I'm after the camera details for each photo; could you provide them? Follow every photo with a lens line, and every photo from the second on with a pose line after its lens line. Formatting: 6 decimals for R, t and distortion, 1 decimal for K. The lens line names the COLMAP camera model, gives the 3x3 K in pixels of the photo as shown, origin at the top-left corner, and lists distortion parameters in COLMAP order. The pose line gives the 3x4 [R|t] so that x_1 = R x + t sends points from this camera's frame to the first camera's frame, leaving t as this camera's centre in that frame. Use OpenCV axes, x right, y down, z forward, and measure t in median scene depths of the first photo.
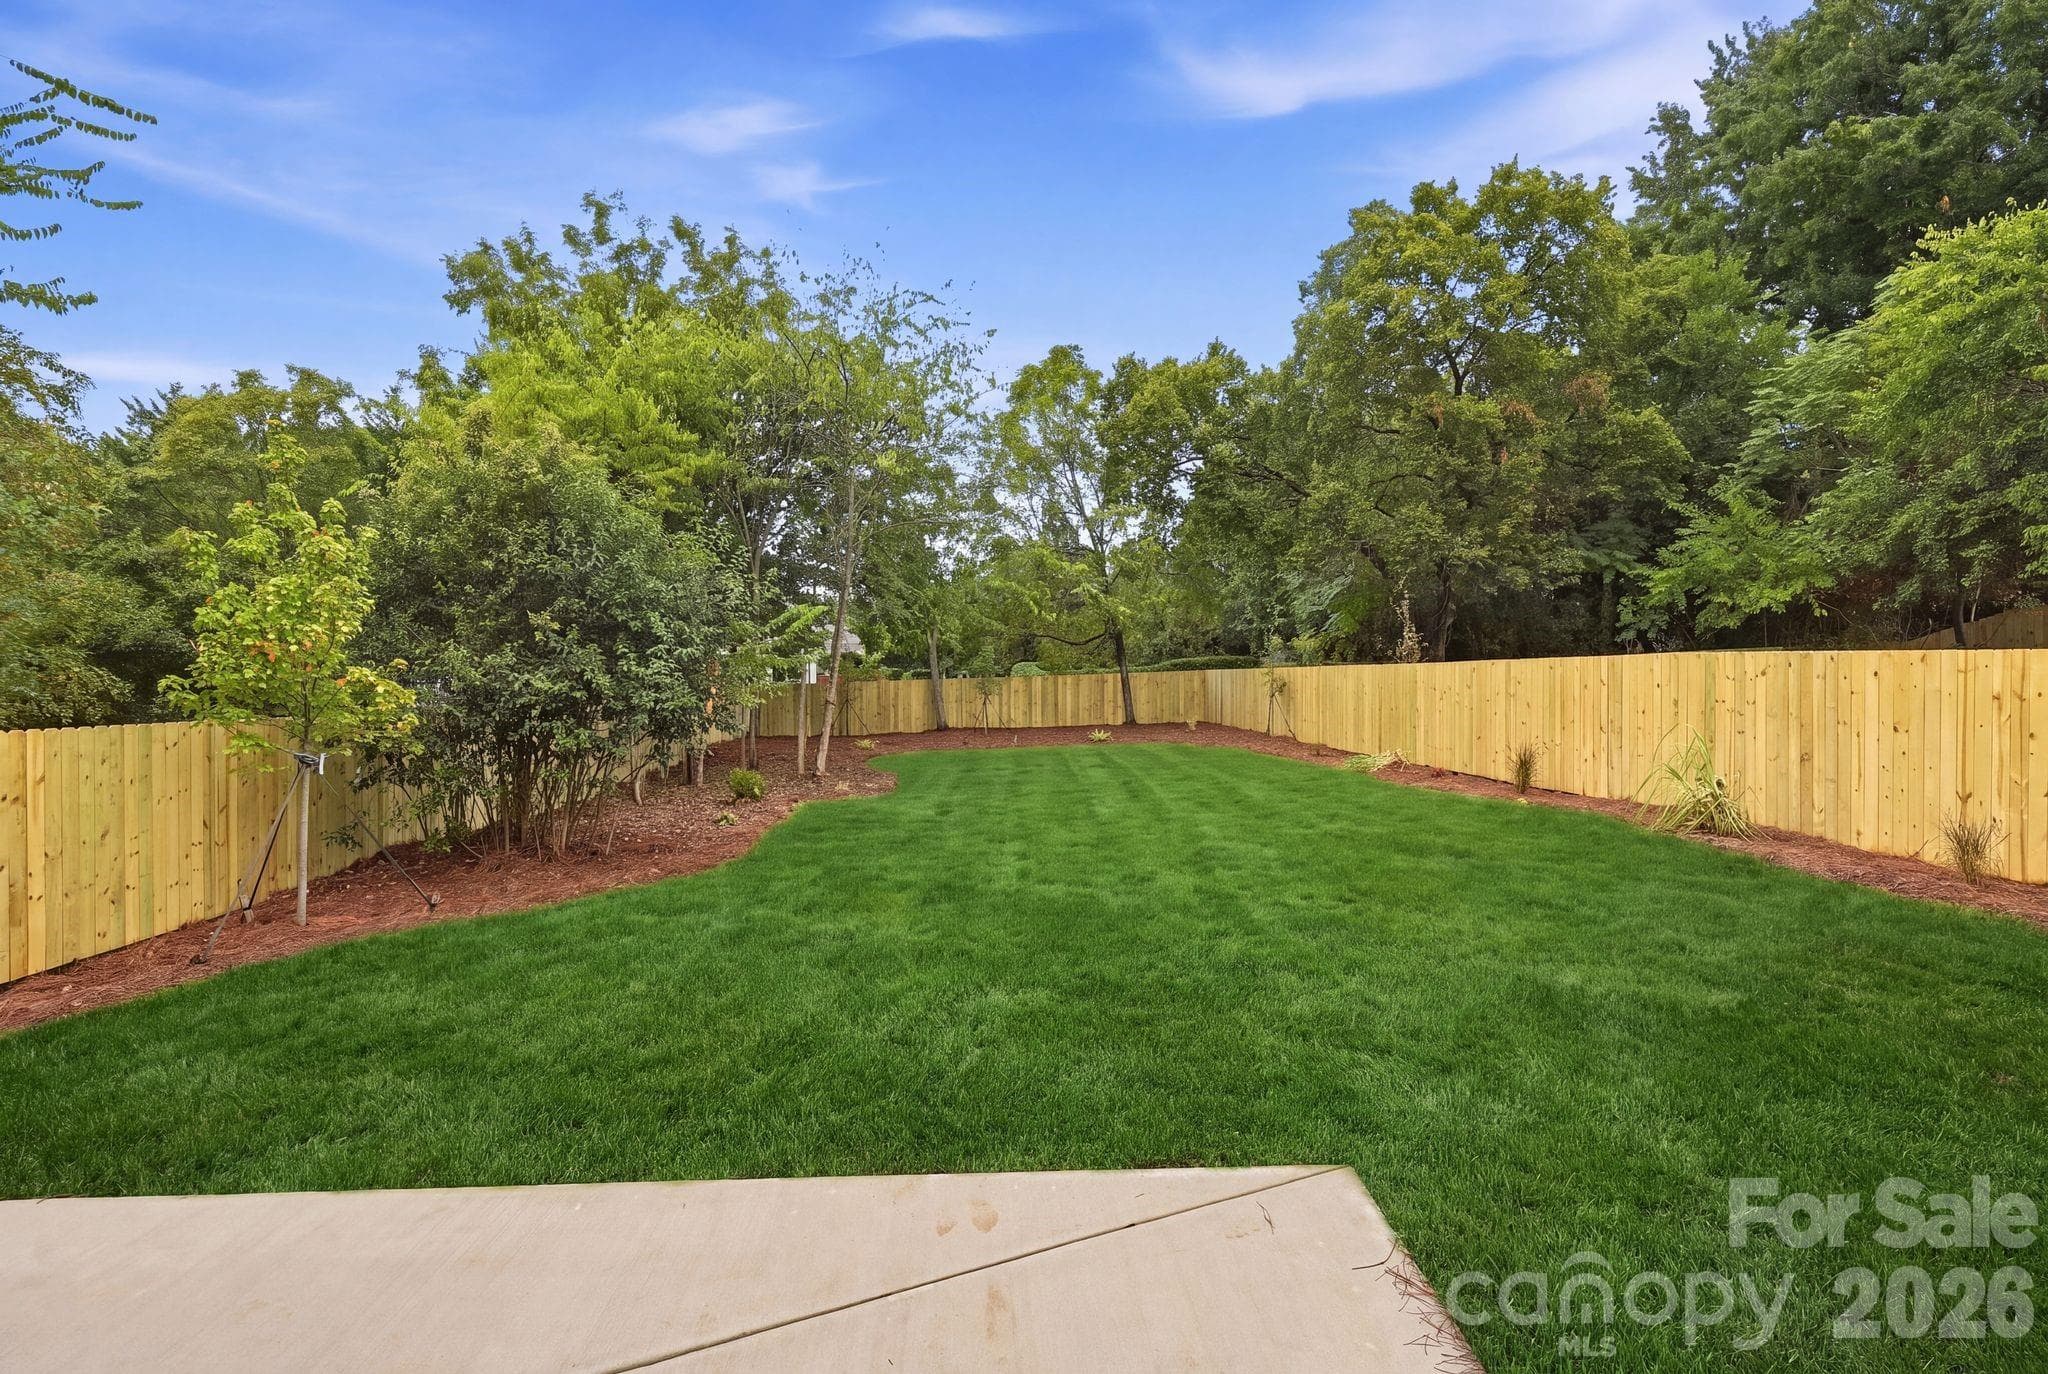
lens RADIAL K [[1016.9, 0, 1024.0], [0, 1016.9, 687.0], [0, 0, 1]] dist [-0.001993, -0.000733]
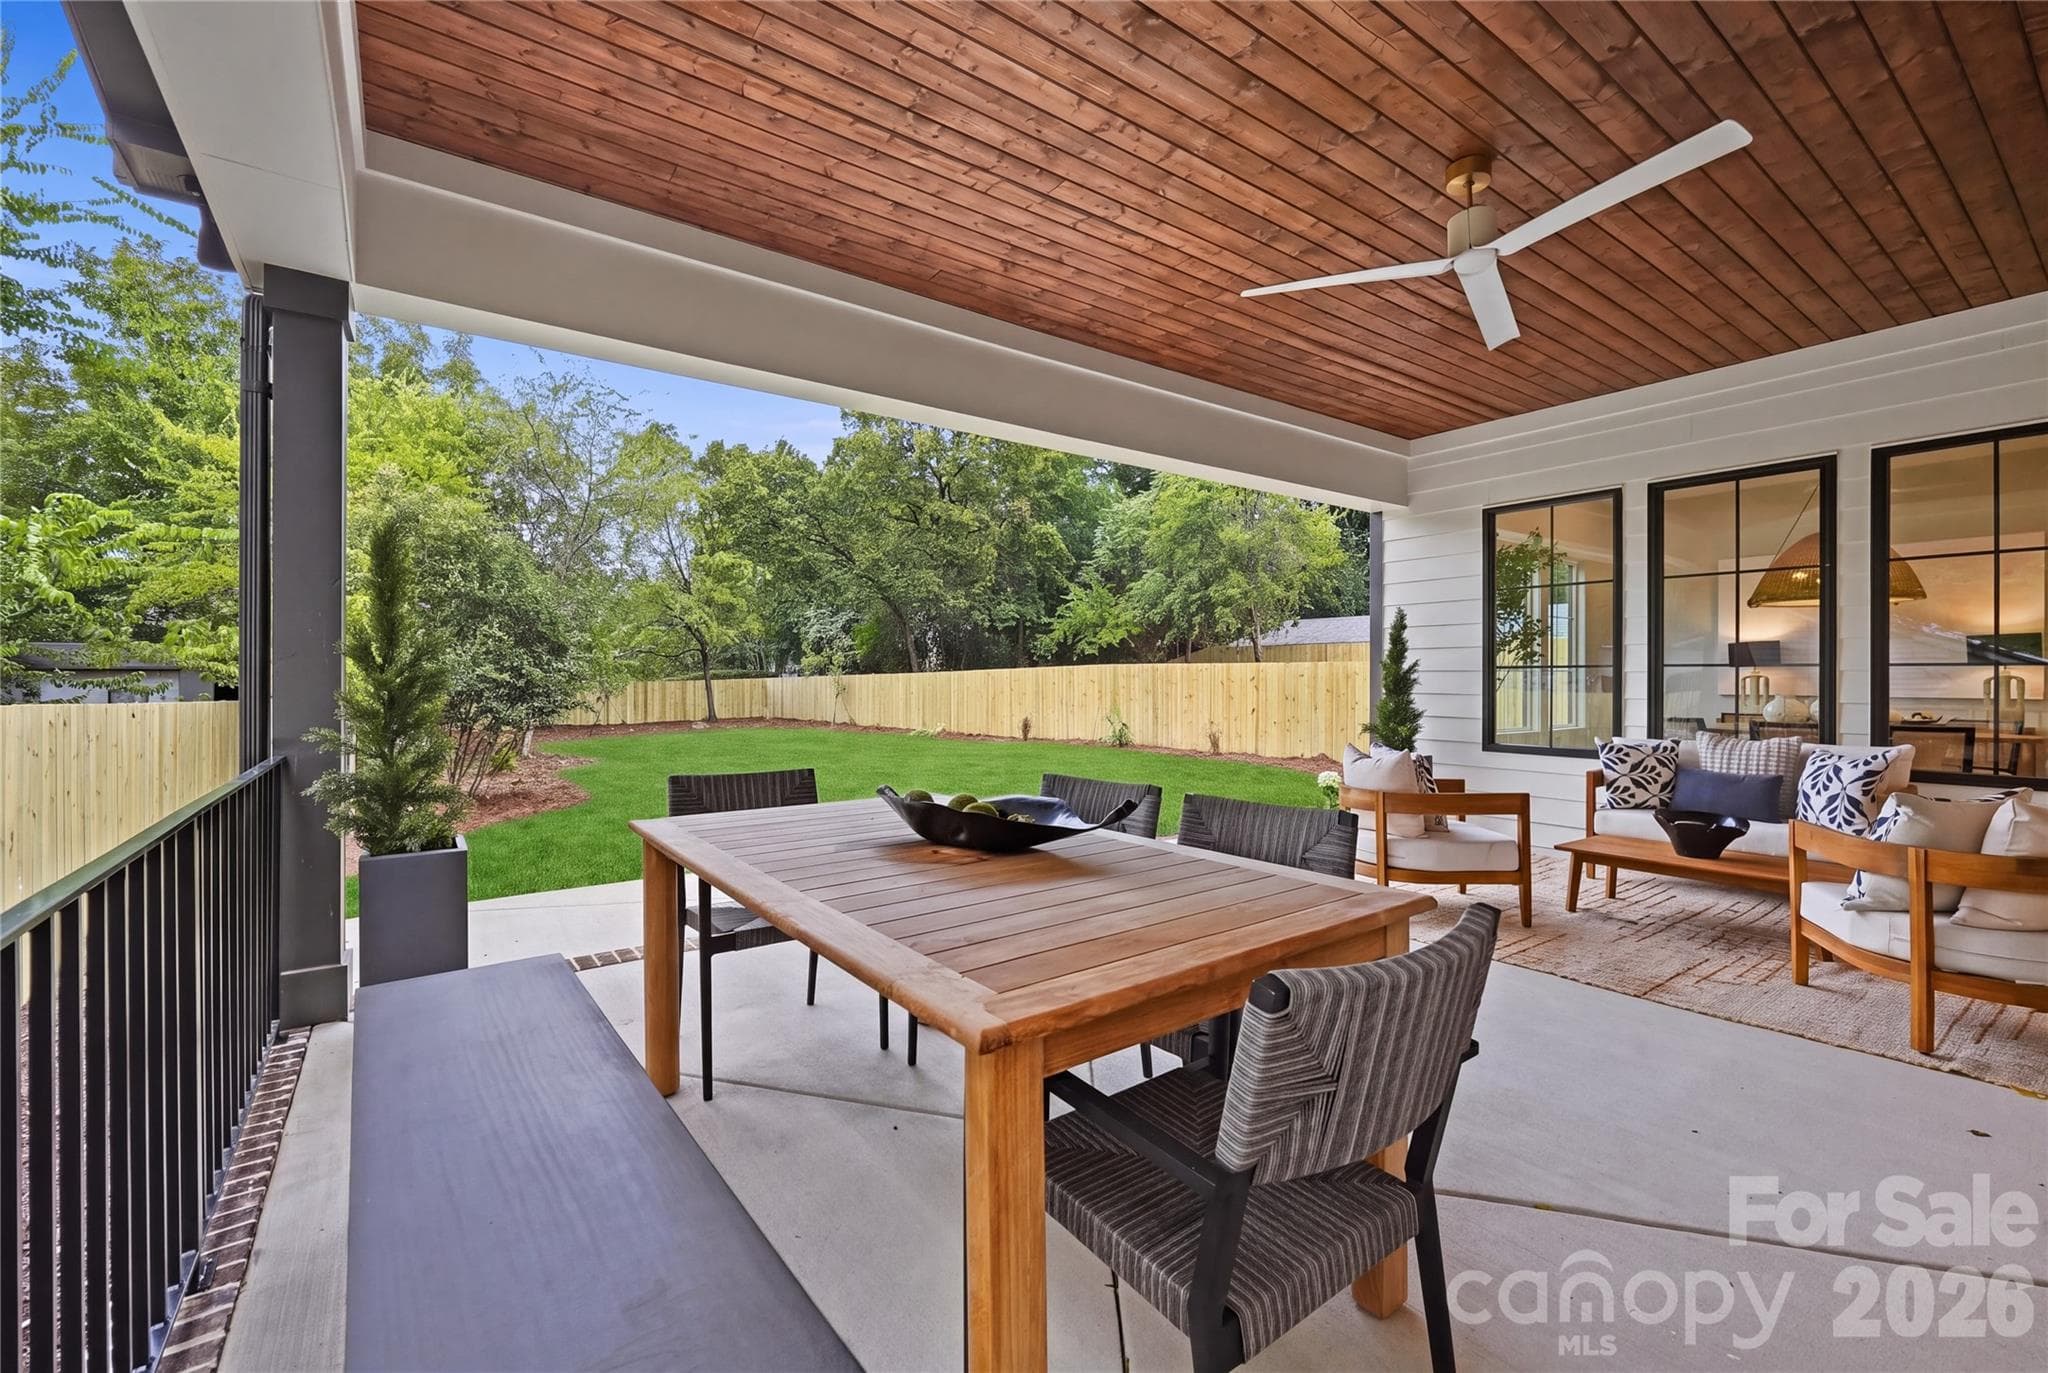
lens RADIAL K [[849.5, 0, 1024.0], [0, 849.5, 686.5], [0, 0, 1]] dist [-0.000007, -0.000281]
pose [[0.837194, -0.001860, 0.546902, -0.225910], [0.010400, 0.999868, -0.012520, 0.016542], [-0.546806, 0.016170, 0.837103, -0.187059]]
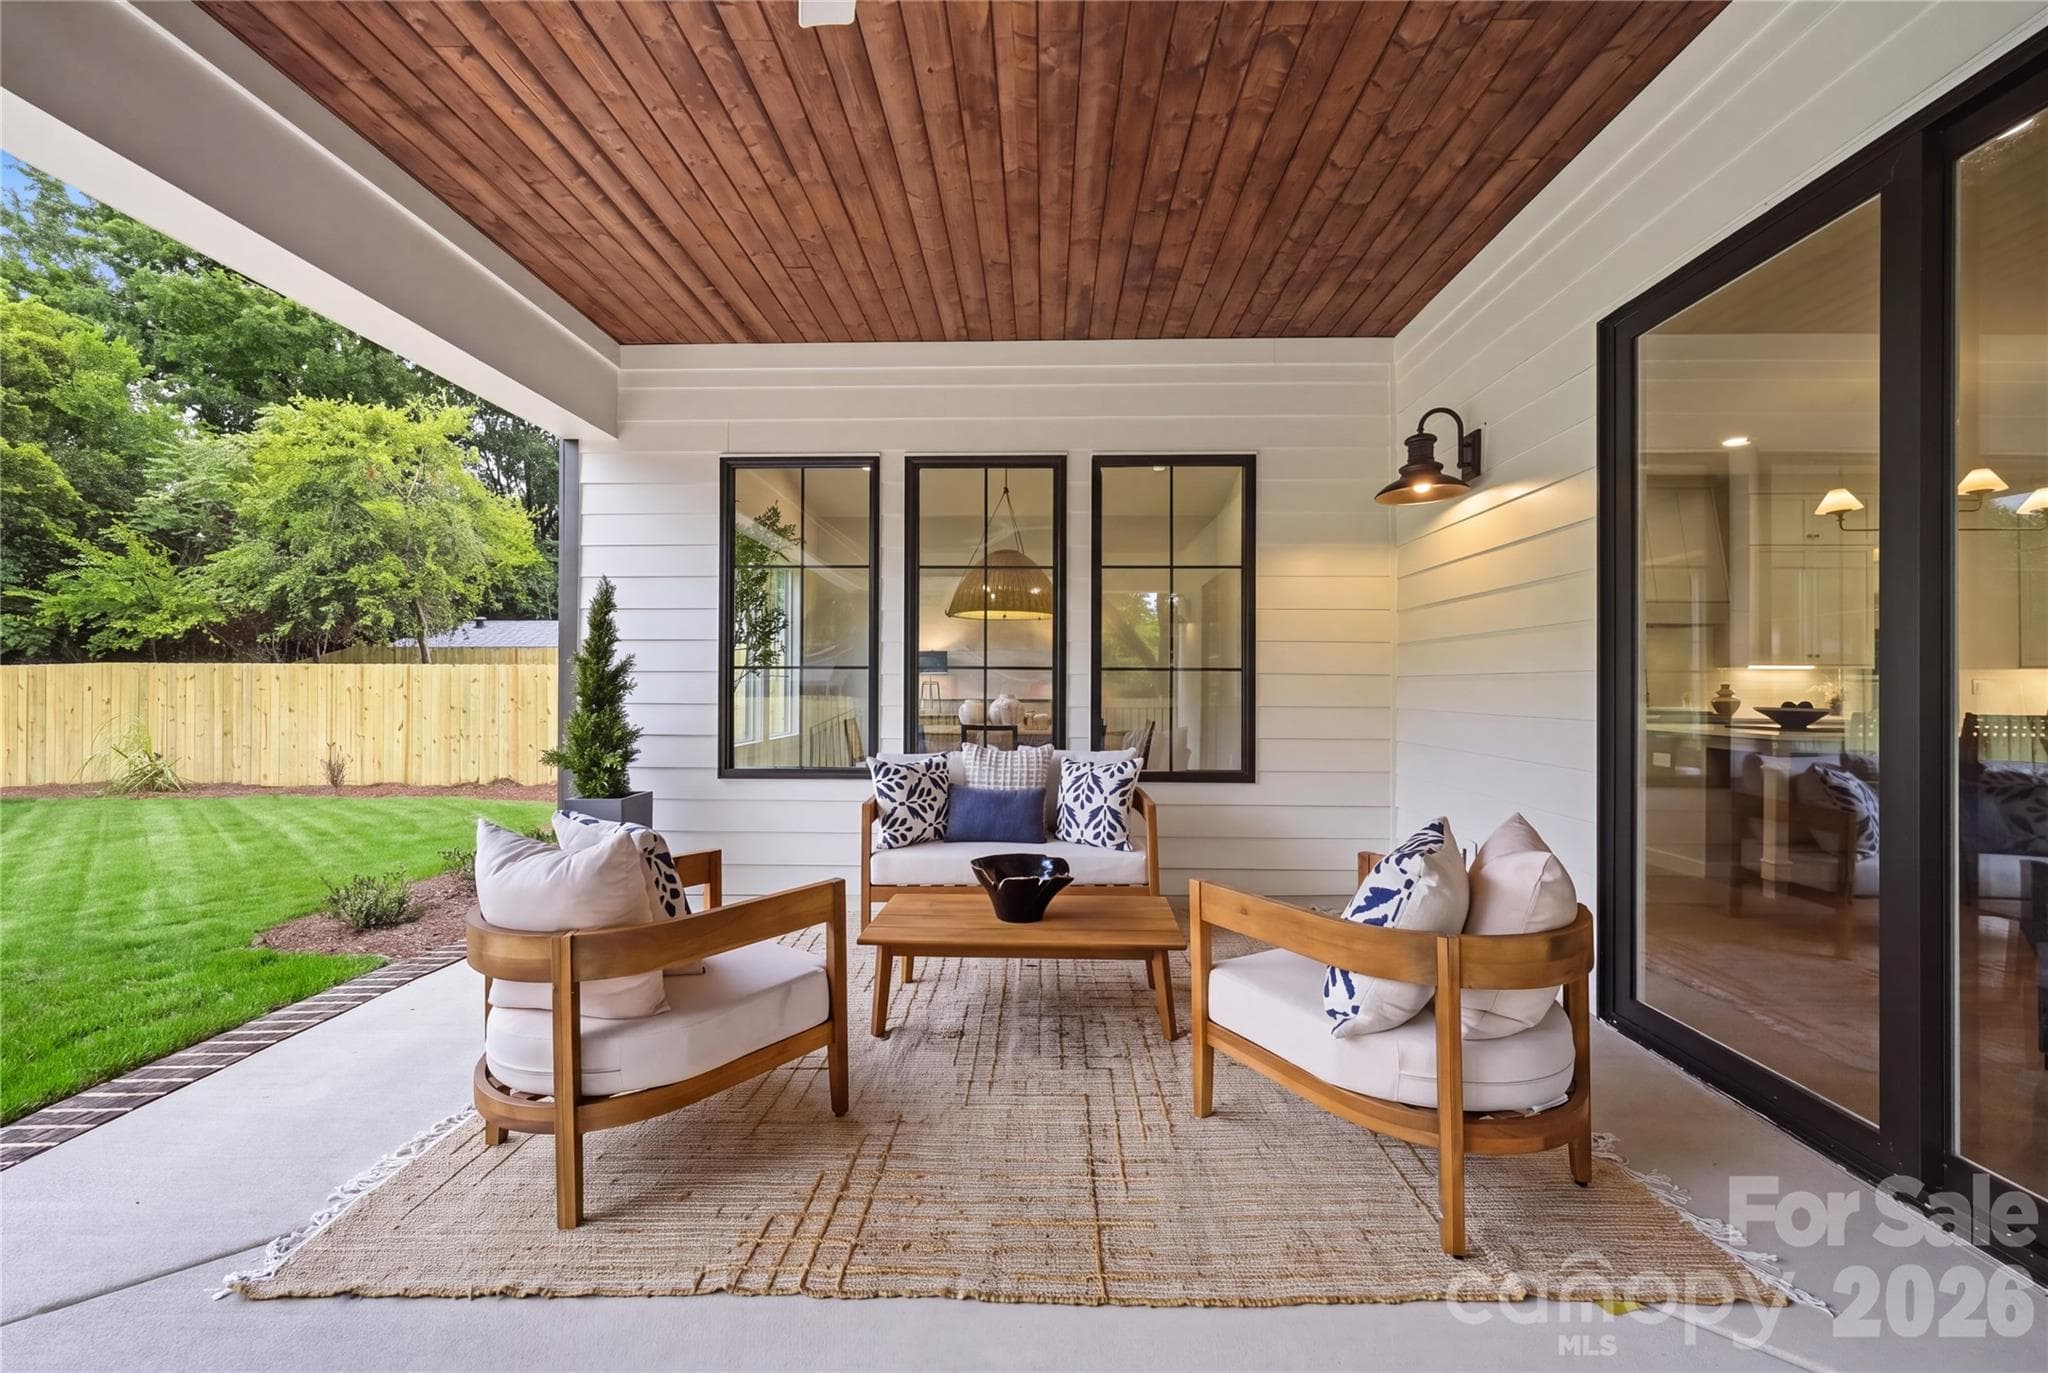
lens RADIAL K [[760.0, 0, 1017.8], [0, 760.0, 673.8], [0, 0, 1]] dist [-0.000096, 0.000130]
pose [[0.073561, 0.020755, 0.997075, -0.130726], [0.022812, 0.999487, -0.022488, 0.015927], [-0.997030, 0.024399, 0.073050, -0.124350]]
